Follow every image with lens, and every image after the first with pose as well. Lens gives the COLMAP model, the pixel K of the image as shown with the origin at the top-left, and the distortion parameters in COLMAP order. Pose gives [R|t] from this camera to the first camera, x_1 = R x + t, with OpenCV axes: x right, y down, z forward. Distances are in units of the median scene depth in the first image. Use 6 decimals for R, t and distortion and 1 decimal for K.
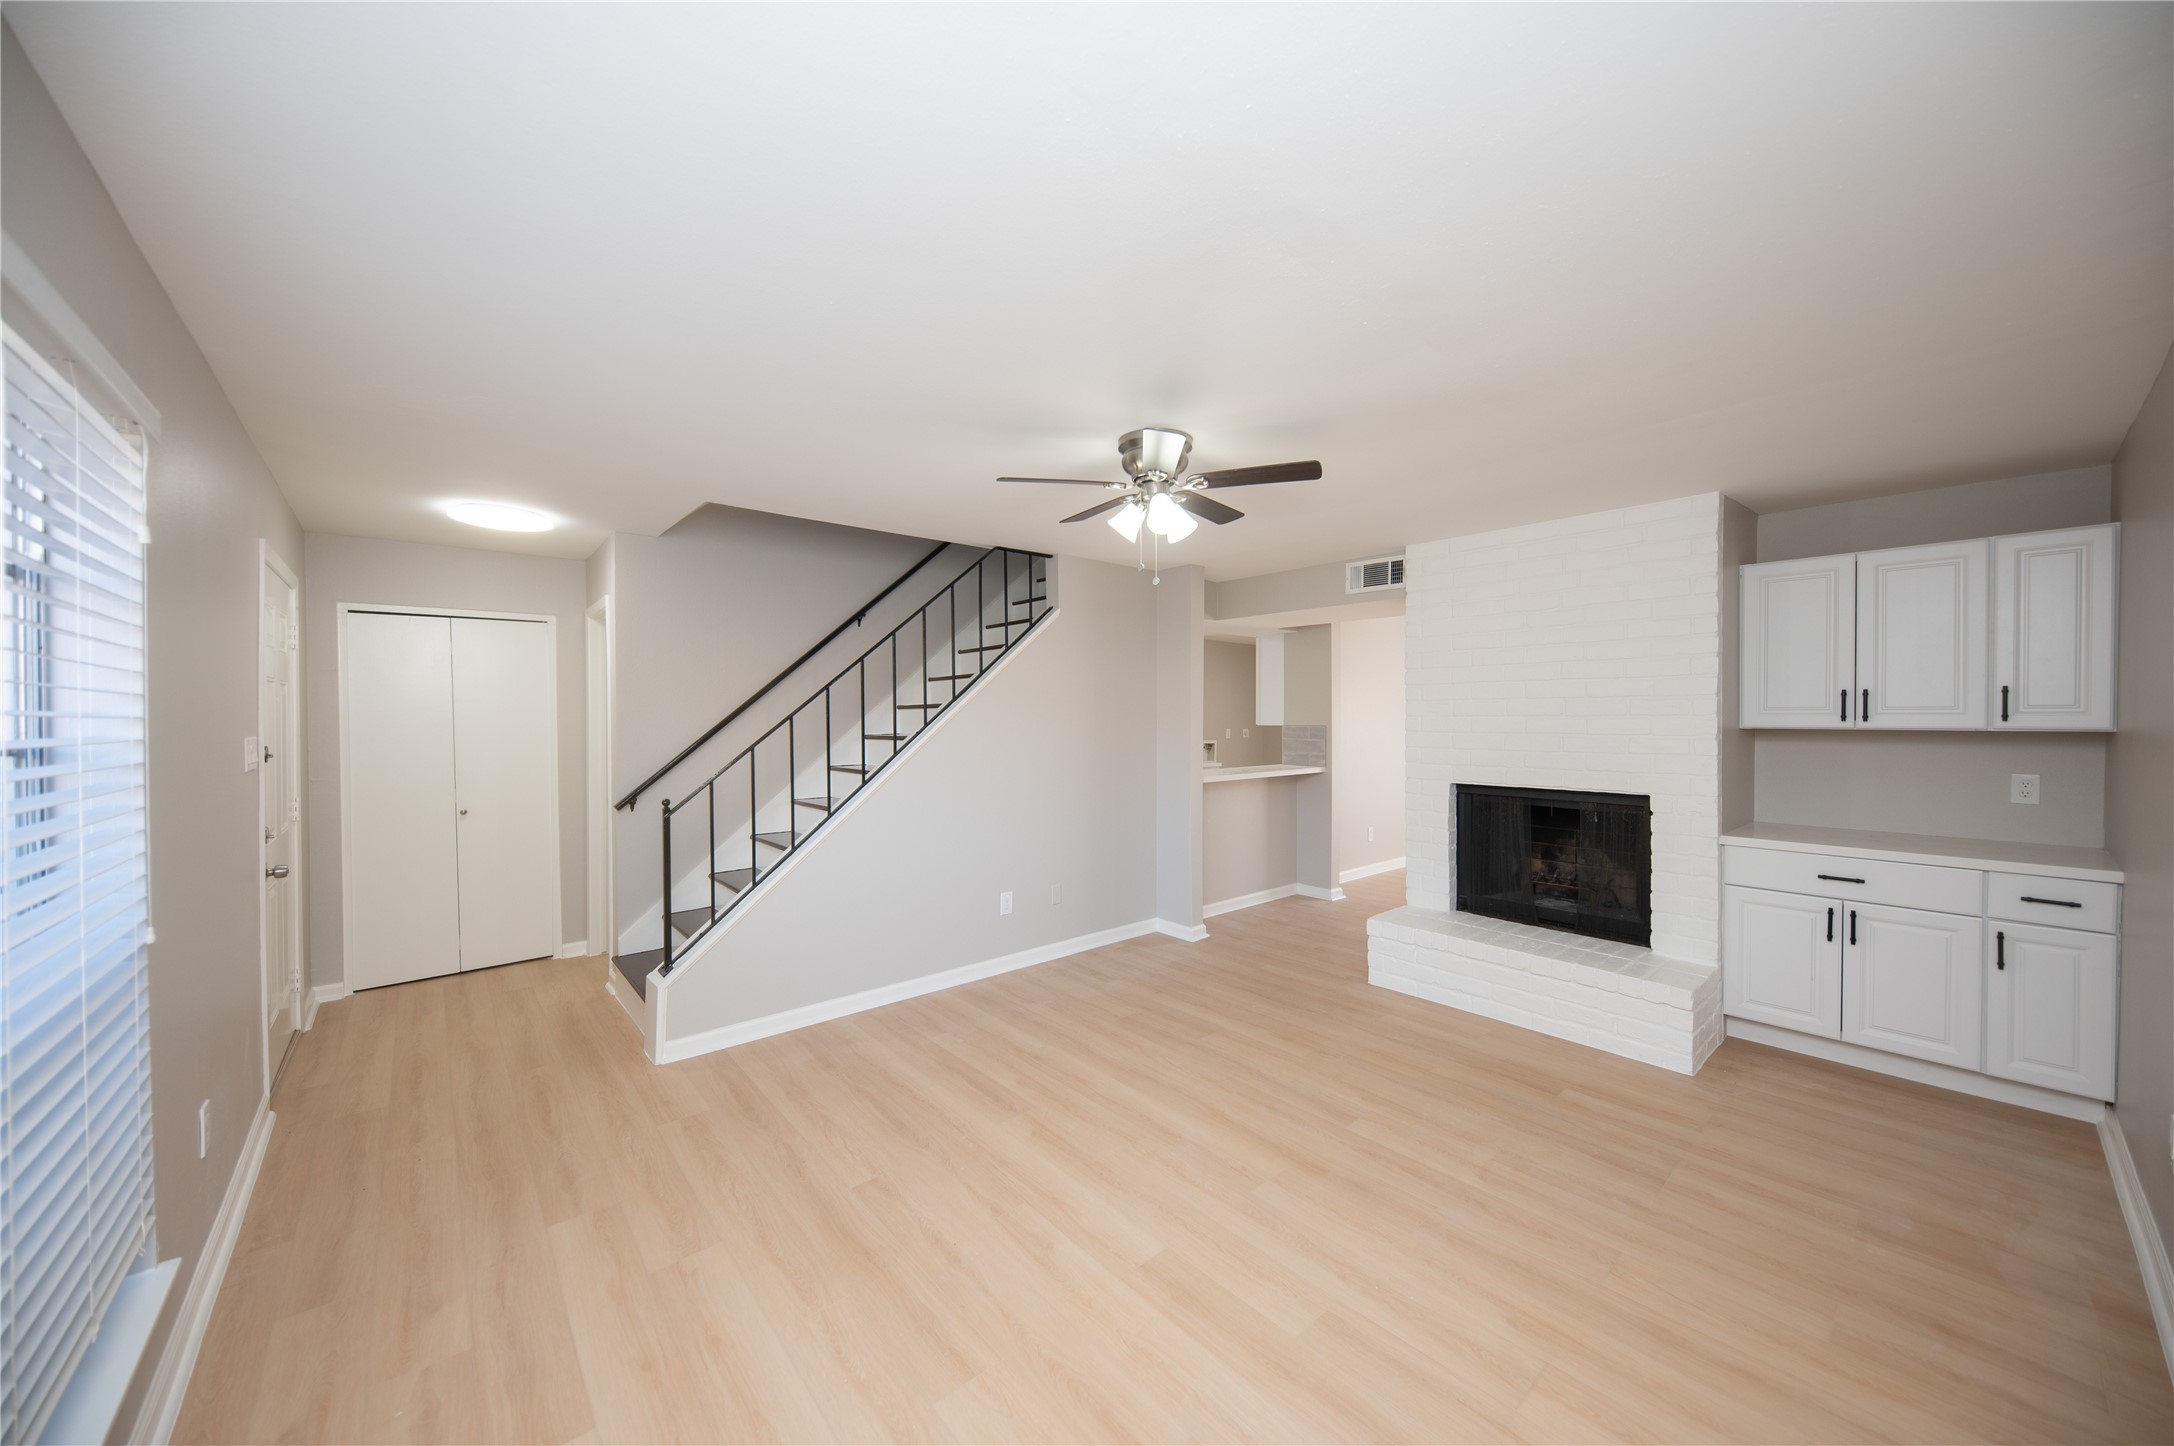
lens RADIAL K [[752.5, 0, 1080.0], [0, 752.5, 724.3], [0, 0, 1]] dist [0.021405, -0.010816]
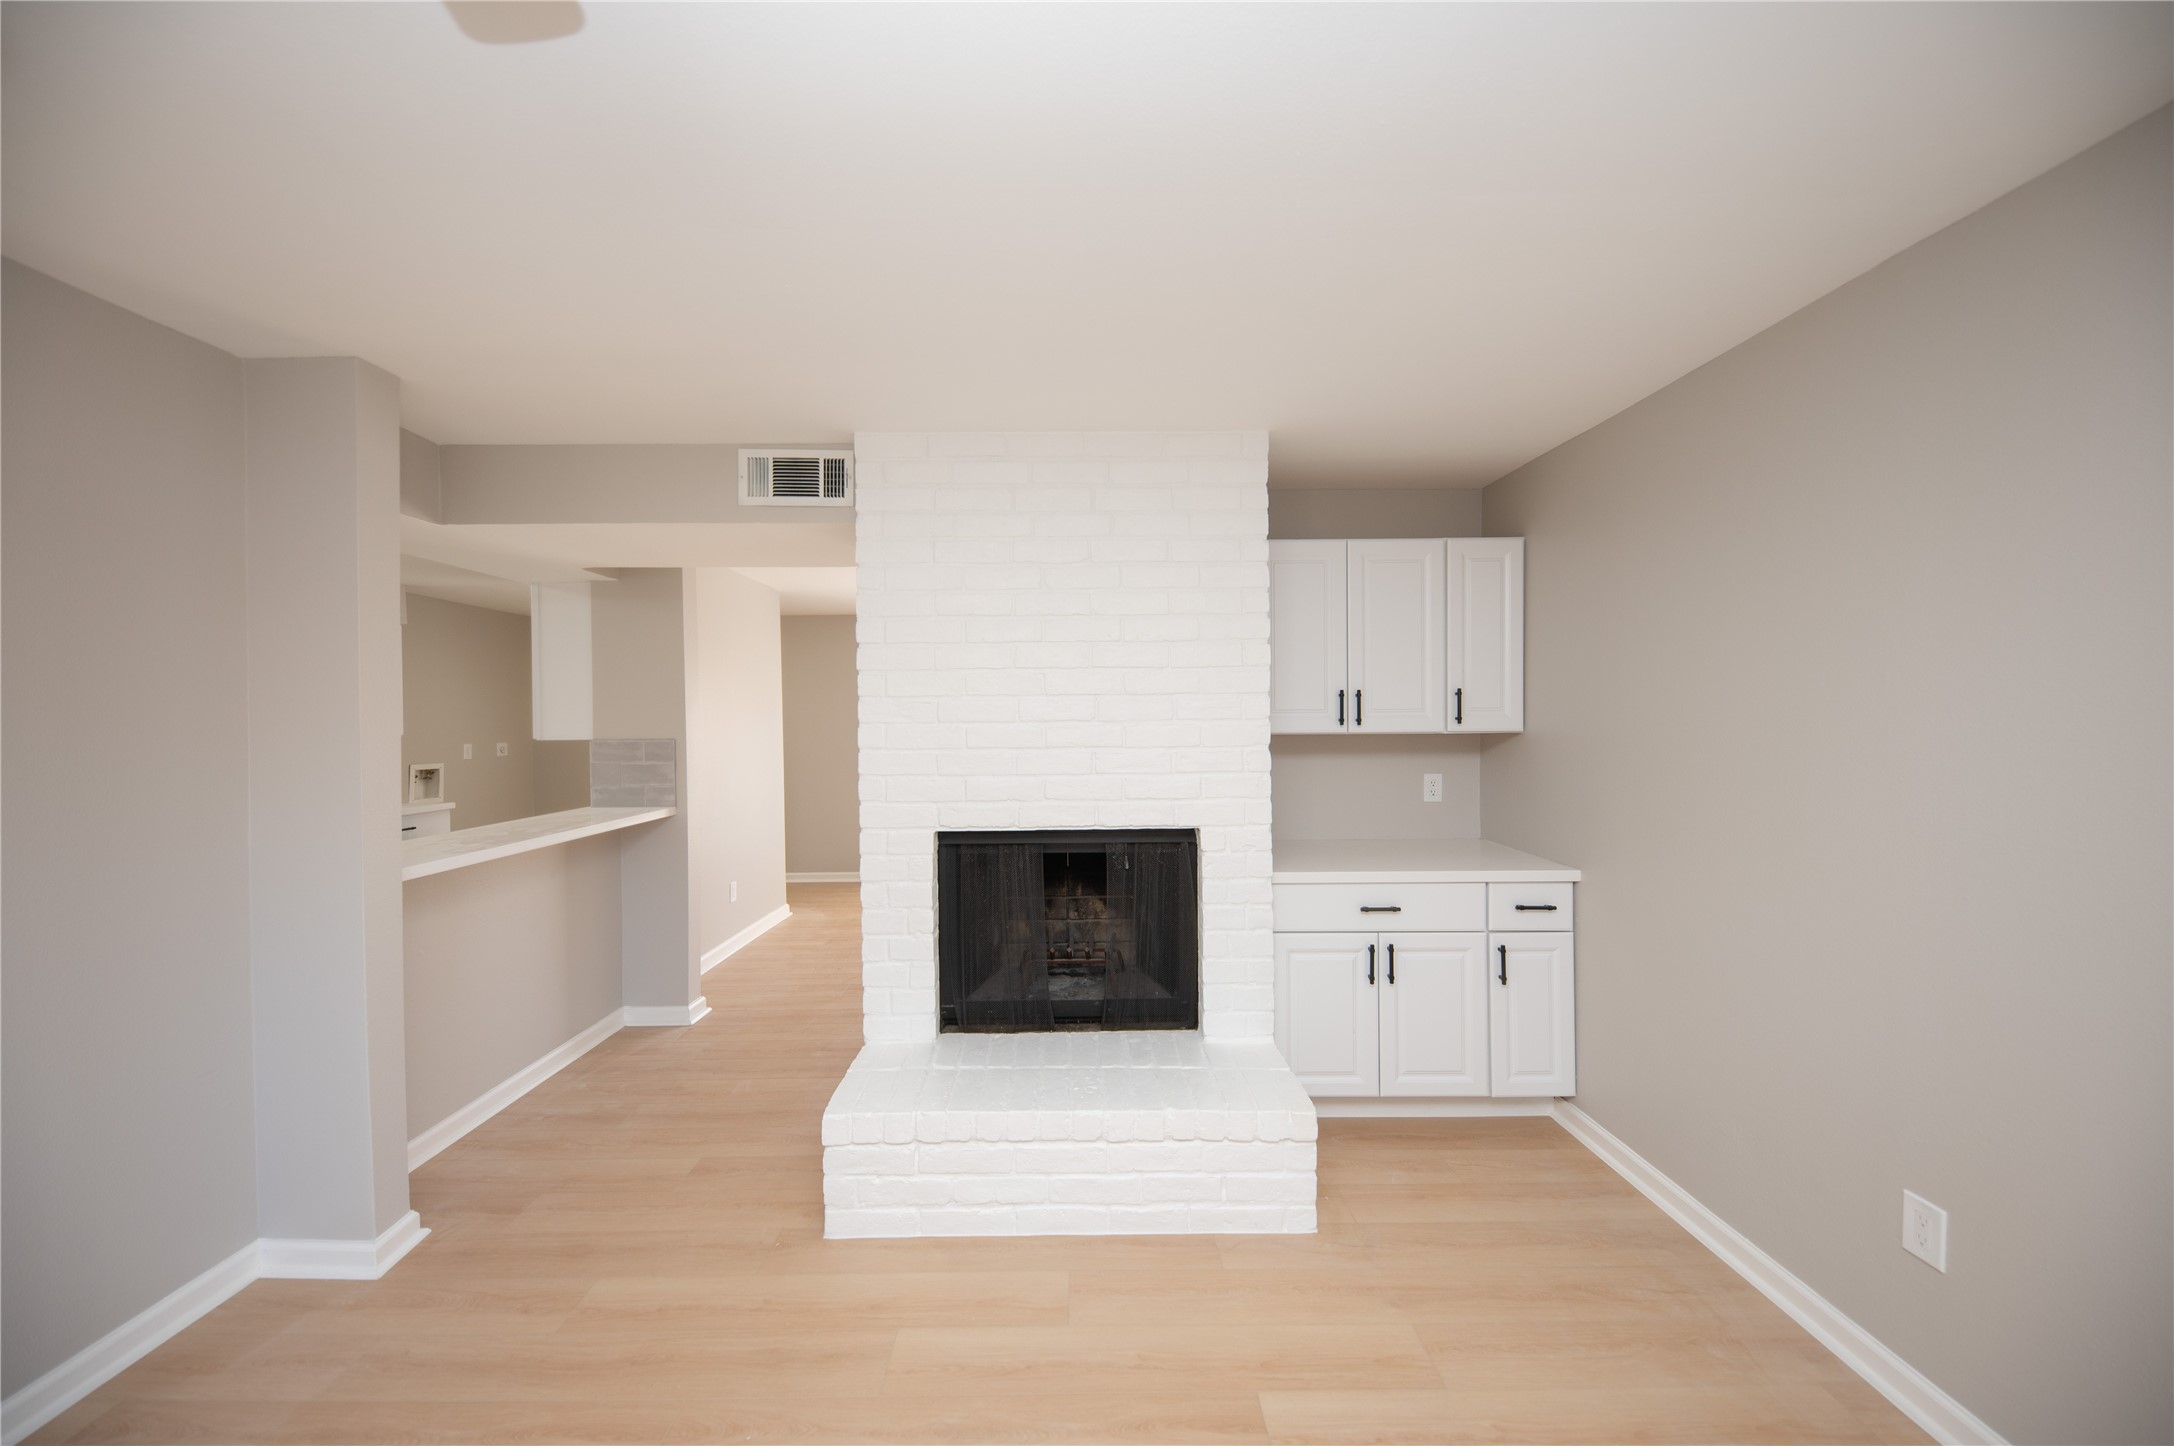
lens RADIAL K [[752.5, 0, 1080.0], [0, 752.5, 724.3], [0, 0, 1]] dist [0.021405, -0.010816]
pose [[0.639241, -0.012287, 0.768909, 0.097735], [0.015520, 0.999875, 0.003074, -0.010391], [-0.768850, 0.009968, 0.639351, 0.538412]]
